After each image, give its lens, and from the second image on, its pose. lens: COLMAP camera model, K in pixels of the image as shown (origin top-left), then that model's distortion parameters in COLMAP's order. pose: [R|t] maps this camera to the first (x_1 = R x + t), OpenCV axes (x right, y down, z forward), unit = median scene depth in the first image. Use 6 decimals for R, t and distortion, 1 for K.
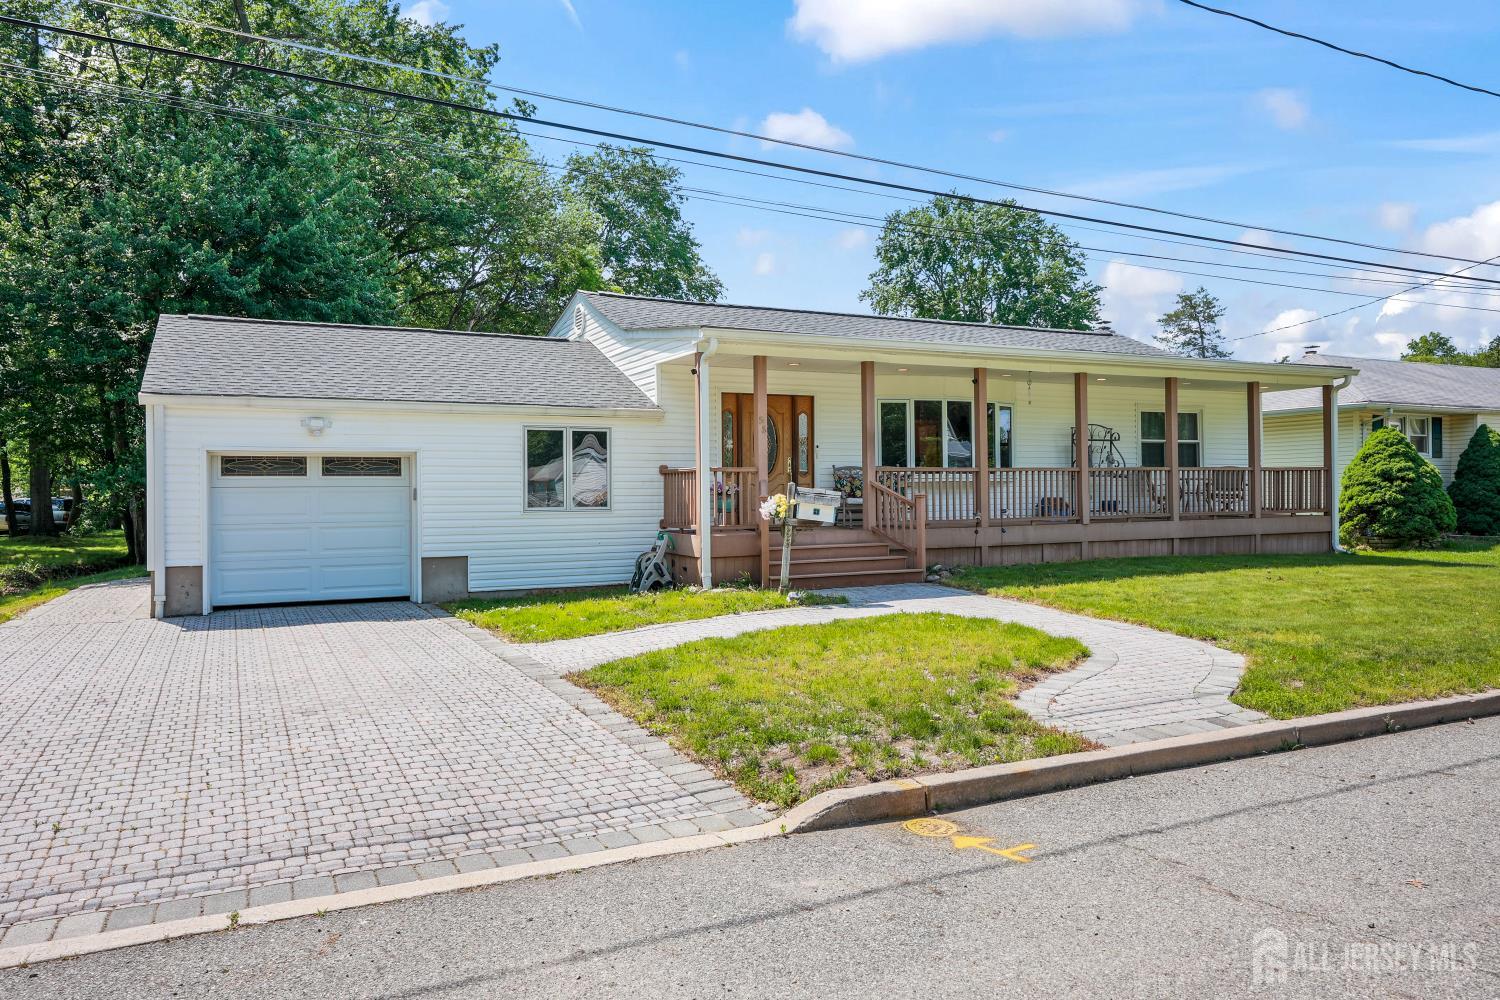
lens RADIAL K [[1036.8, 0, 750.0], [0, 1036.8, 500.0], [0, 0, 1]] dist [-0.003535, 0.001116]
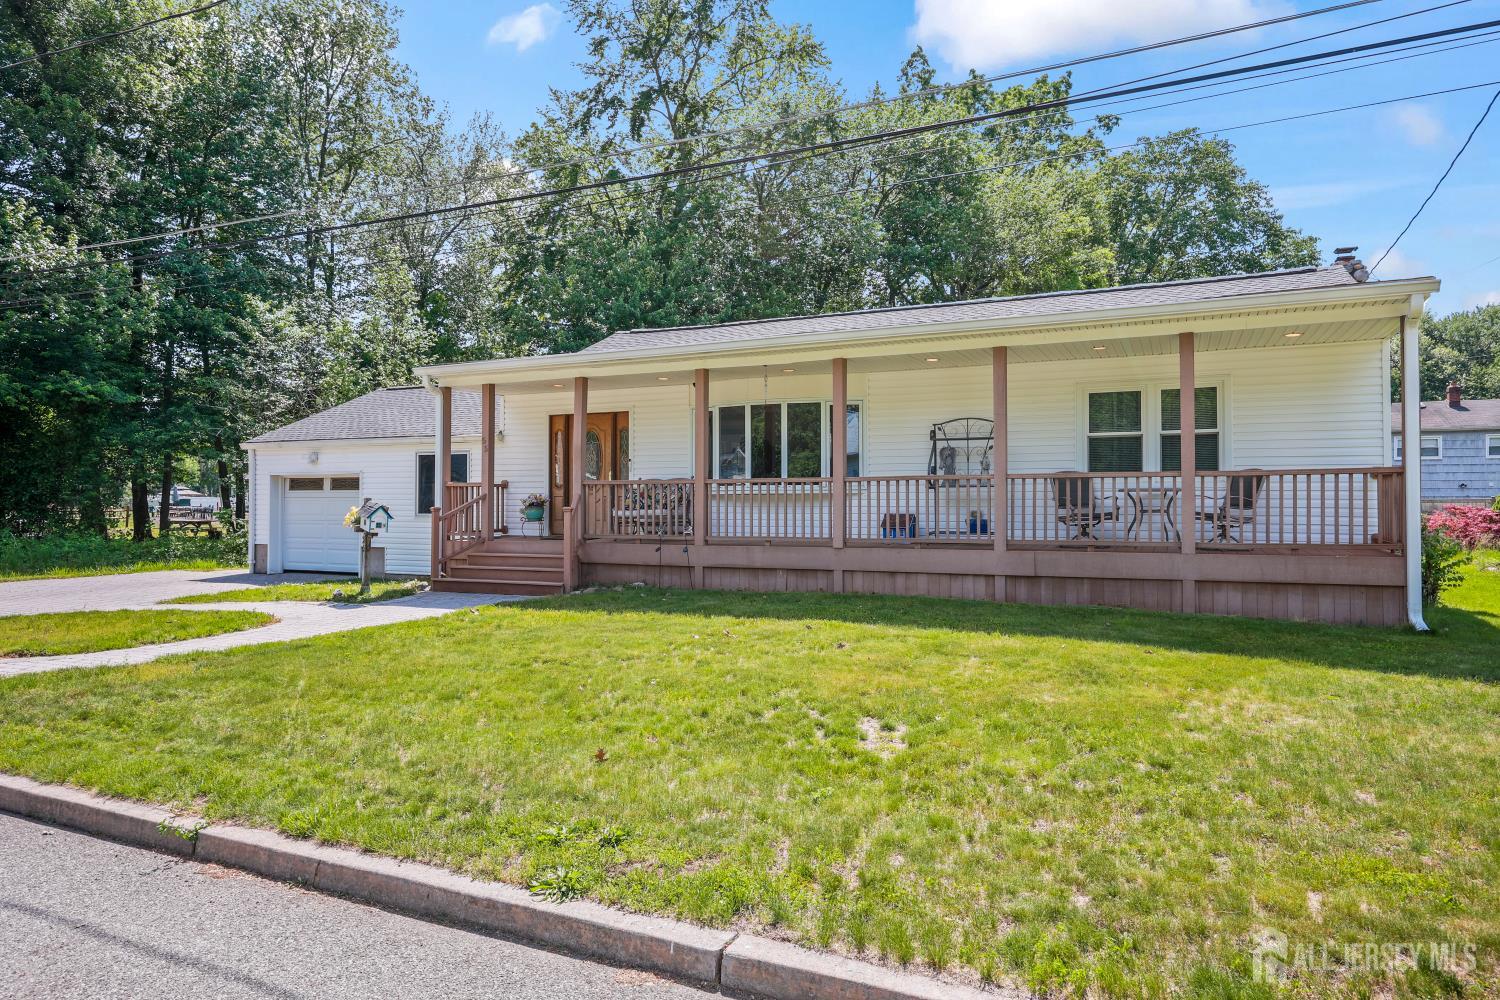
lens RADIAL K [[908.3, 0, 750.0], [0, 908.3, 500.0], [0, 0, 1]] dist [-0.003233, -0.000363]
pose [[0.631468, 0.008882, -0.775351, 0.759484], [-0.009087, 0.999950, 0.004055, -0.014679], [0.775348, 0.004485, 0.631518, 0.470251]]
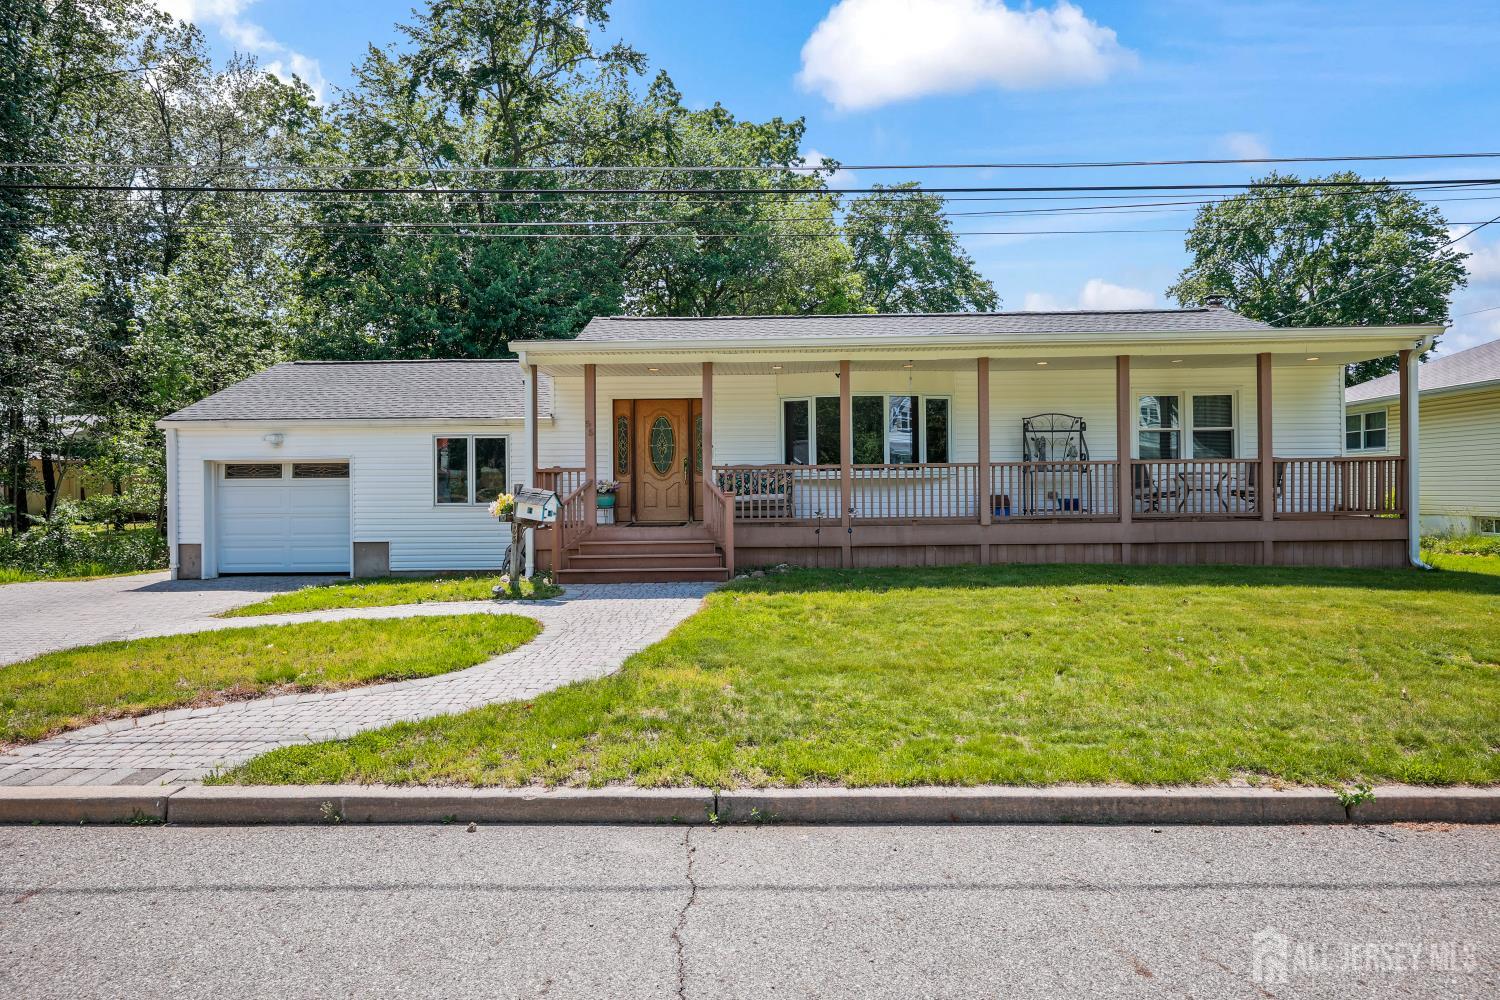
lens RADIAL K [[842.7, 0, 750.0], [0, 842.7, 500.0], [0, 0, 1]] dist [0.000665, -0.000645]
pose [[0.887712, 0.007182, -0.460342, 0.444003], [-0.001094, 0.999908, 0.013490, -0.007718], [0.460397, -0.011472, 0.887639, 0.234485]]
